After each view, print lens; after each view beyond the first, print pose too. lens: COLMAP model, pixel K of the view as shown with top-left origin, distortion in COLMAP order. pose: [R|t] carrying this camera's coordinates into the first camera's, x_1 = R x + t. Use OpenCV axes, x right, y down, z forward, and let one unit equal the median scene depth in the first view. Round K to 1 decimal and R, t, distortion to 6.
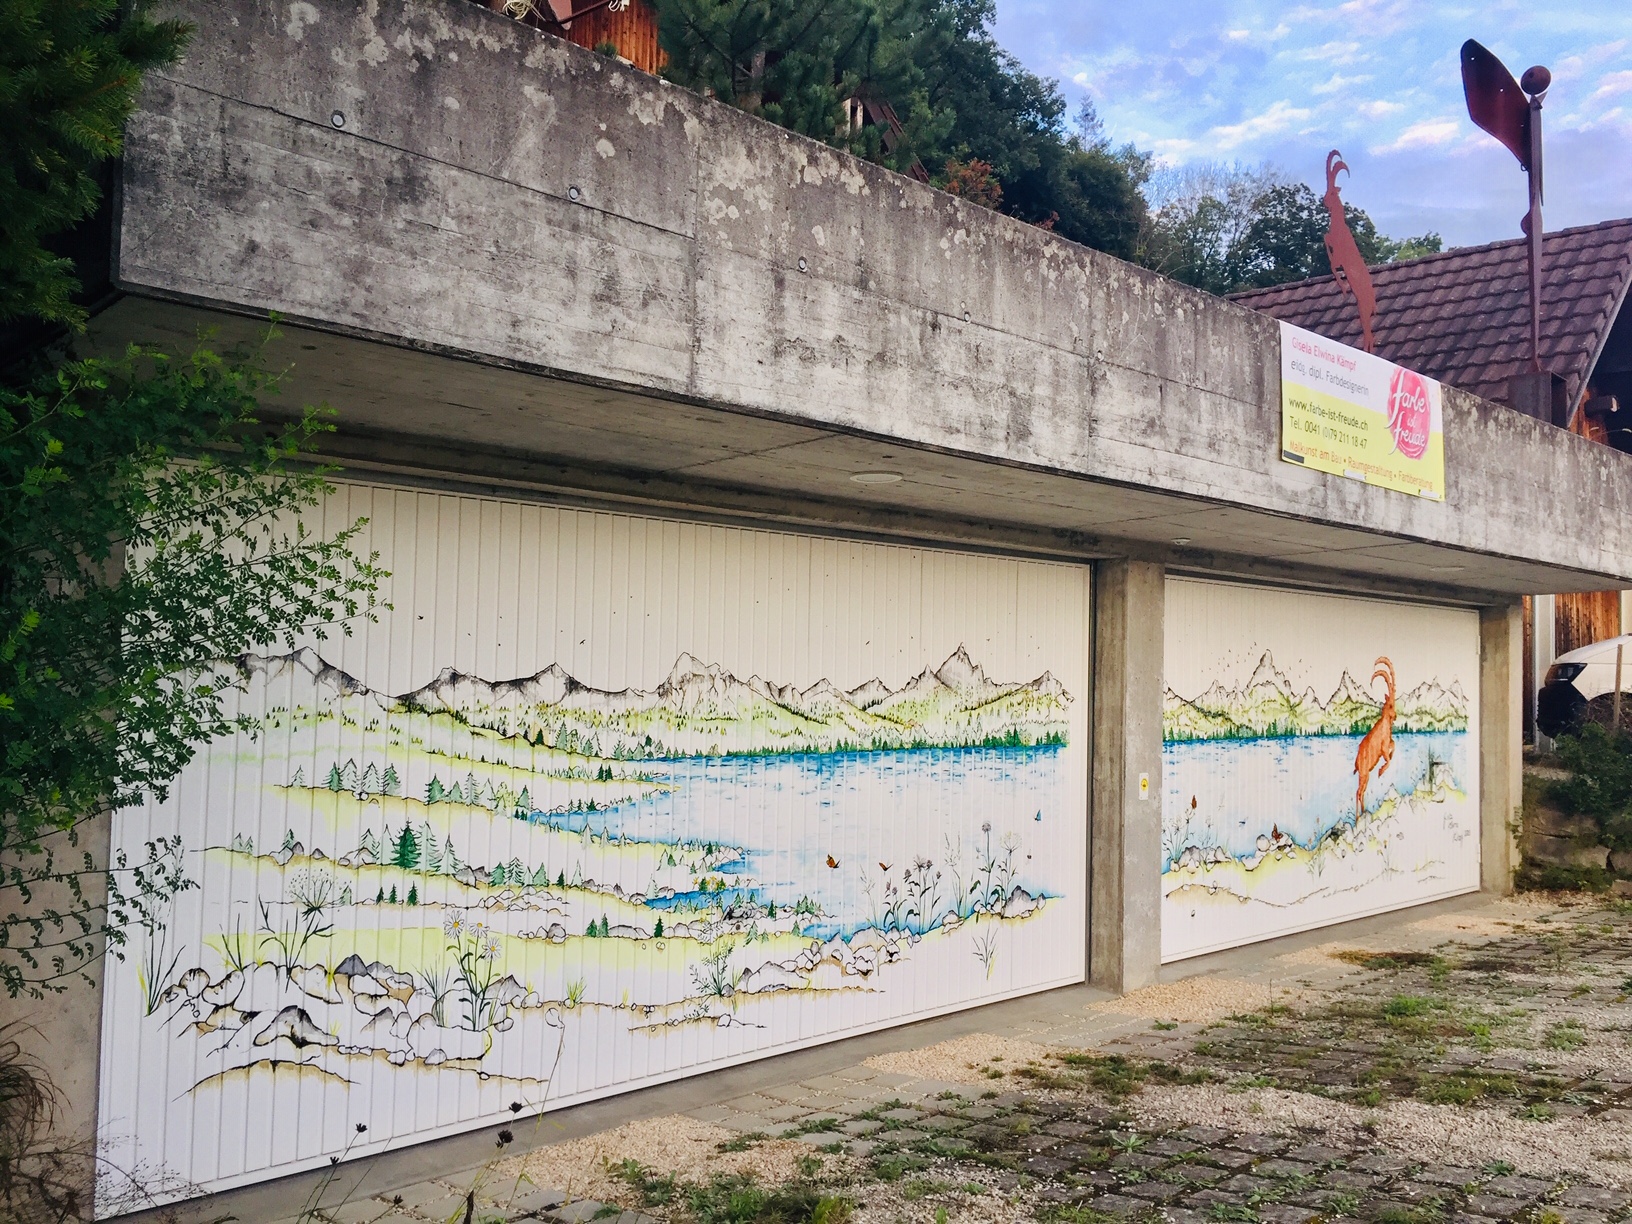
lens RADIAL K [[1381.6, 0, 818.4], [0, 1381.6, 605.1], [0, 0, 1]] dist [0.080384, -0.108394]
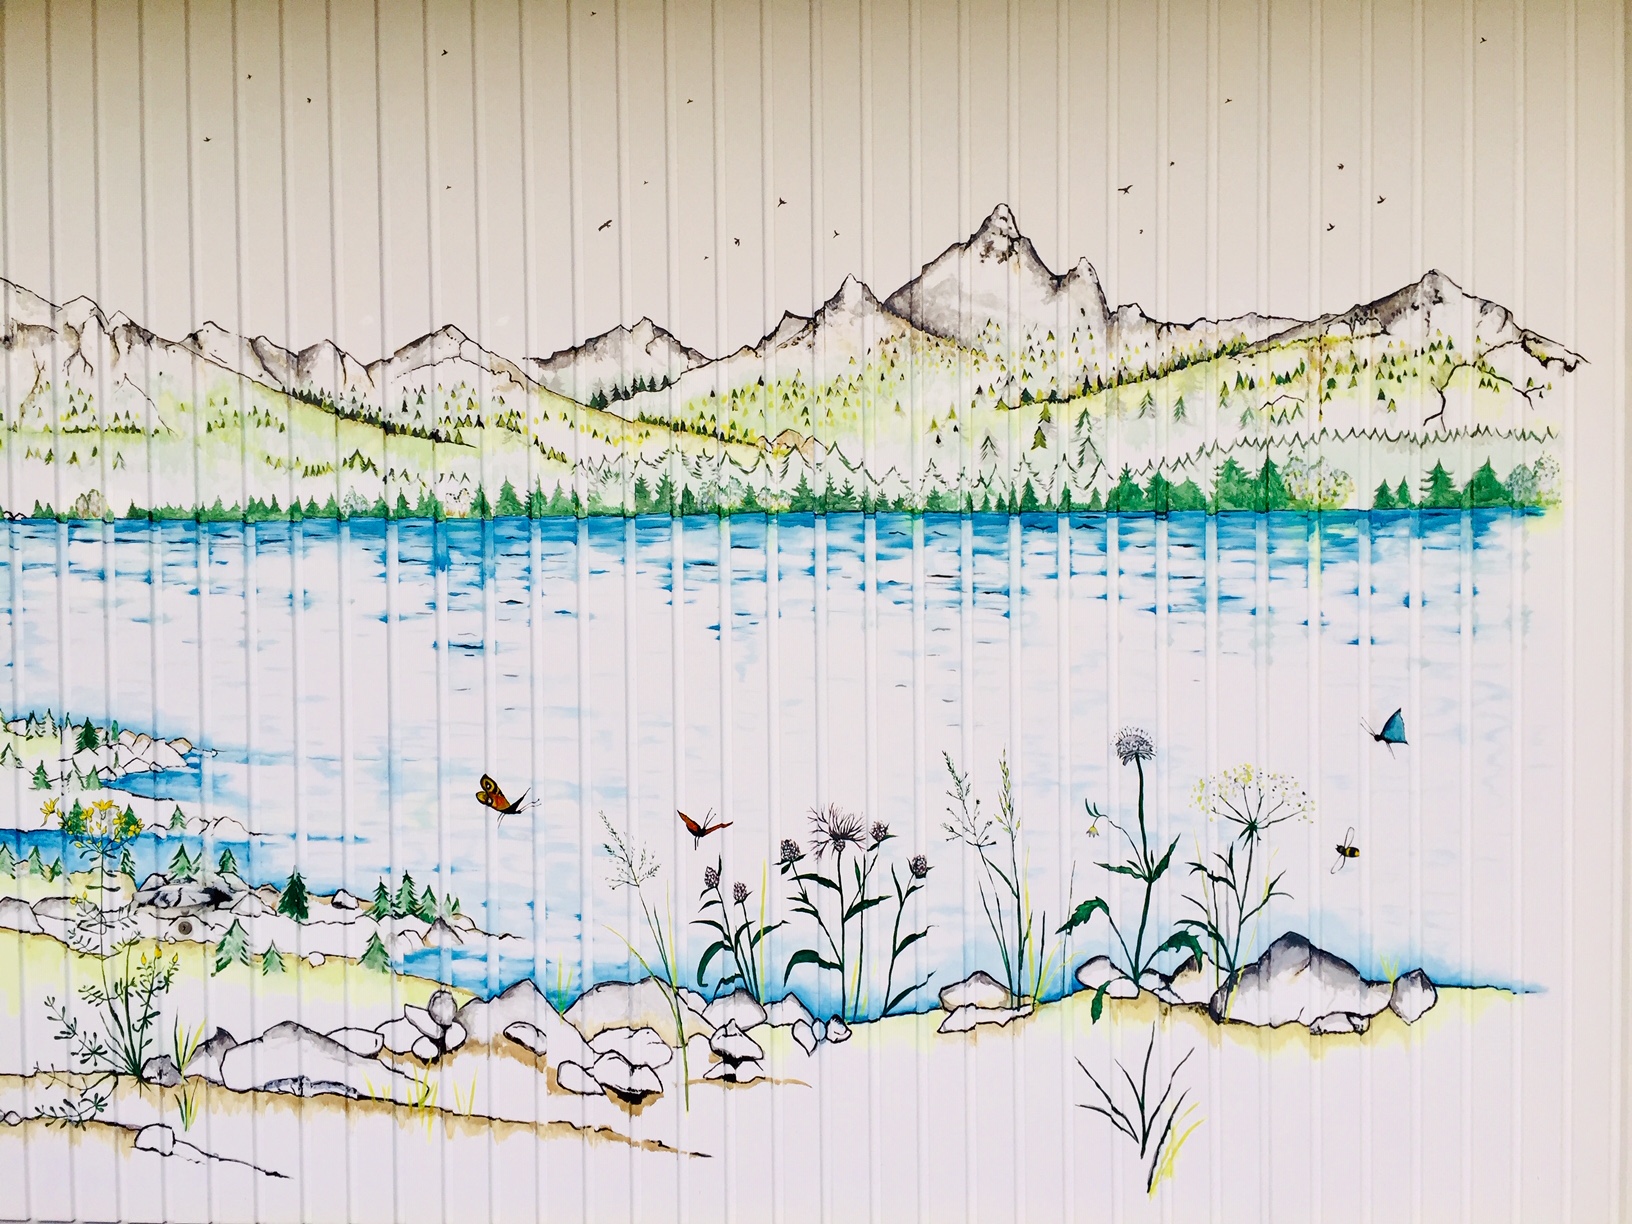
lens RADIAL K [[1381.6, 0, 757.4], [0, 1381.6, 533.5], [0, 0, 1]] dist [0.080384, -0.108394]
pose [[0.685096, -0.009575, -0.728390, 0.344963], [0.058520, 0.997405, 0.041930, 0.099763], [0.726099, -0.071351, 0.683878, 0.793409]]
